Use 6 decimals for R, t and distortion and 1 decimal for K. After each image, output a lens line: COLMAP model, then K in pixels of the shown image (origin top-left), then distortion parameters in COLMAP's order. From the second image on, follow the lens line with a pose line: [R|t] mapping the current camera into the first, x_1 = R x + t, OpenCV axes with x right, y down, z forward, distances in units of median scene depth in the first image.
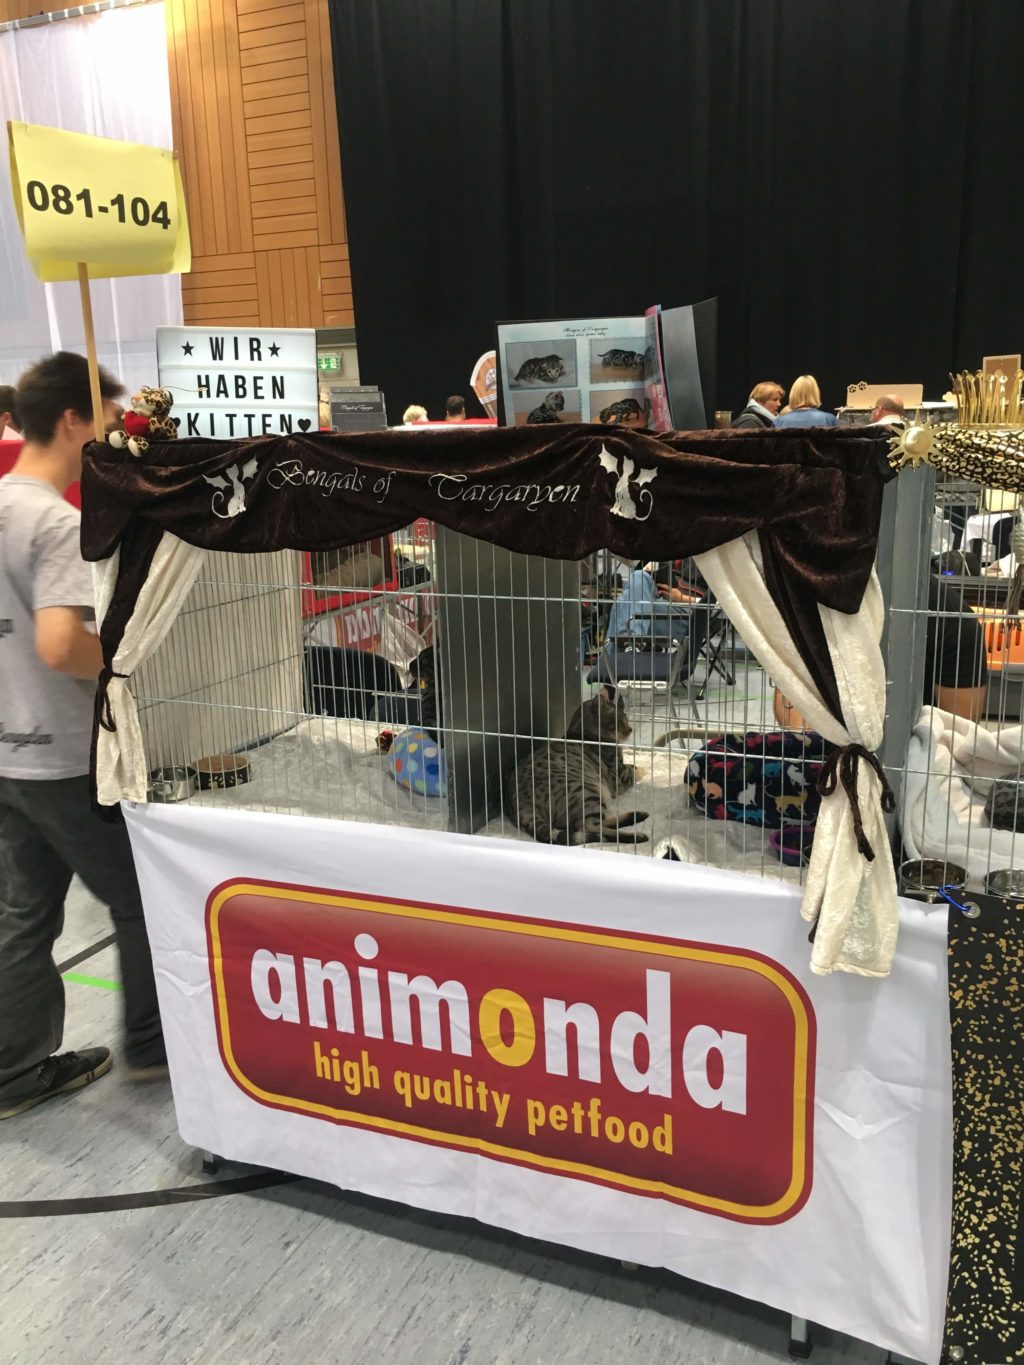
lens RADIAL K [[1153.6, 0, 513.9], [0, 1153.6, 683.6], [0, 0, 1]] dist [0.003776, 0.021822]
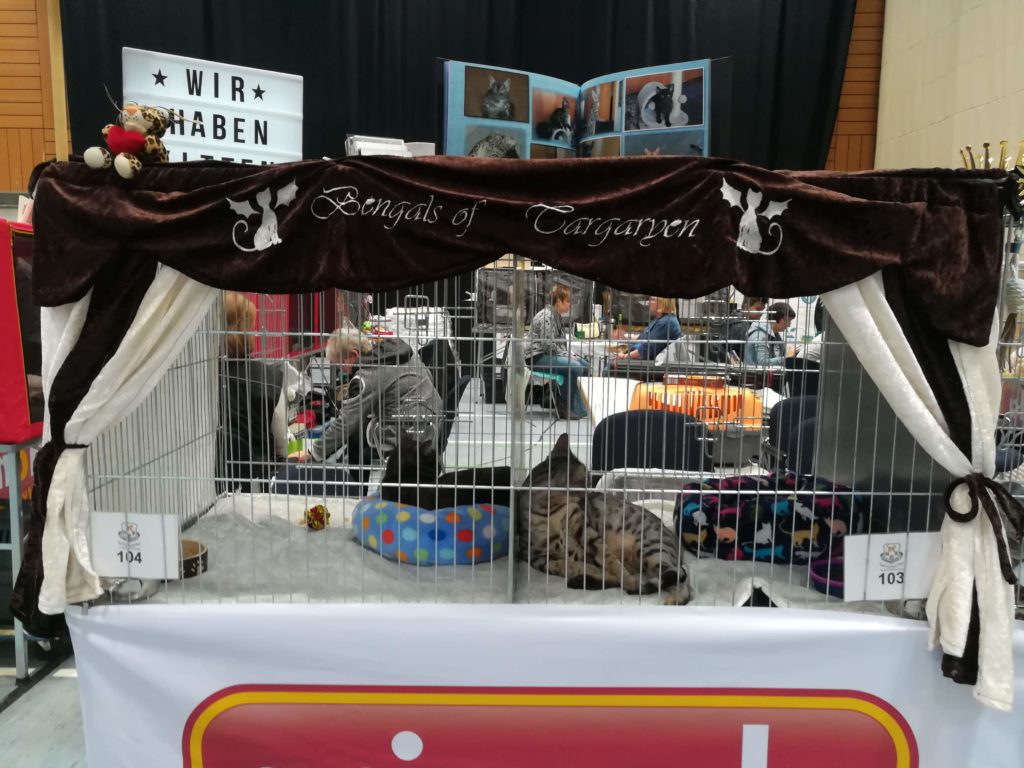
lens RADIAL K [[789.8, 0, 514.4], [0, 789.8, 381.0], [0, 0, 1]] dist [-0.009612, -0.034057]
pose [[0.923451, -0.008379, 0.383625, -0.289137], [0.049918, 0.993889, -0.098454, 0.015903], [-0.380455, 0.110067, 0.918226, 0.403463]]
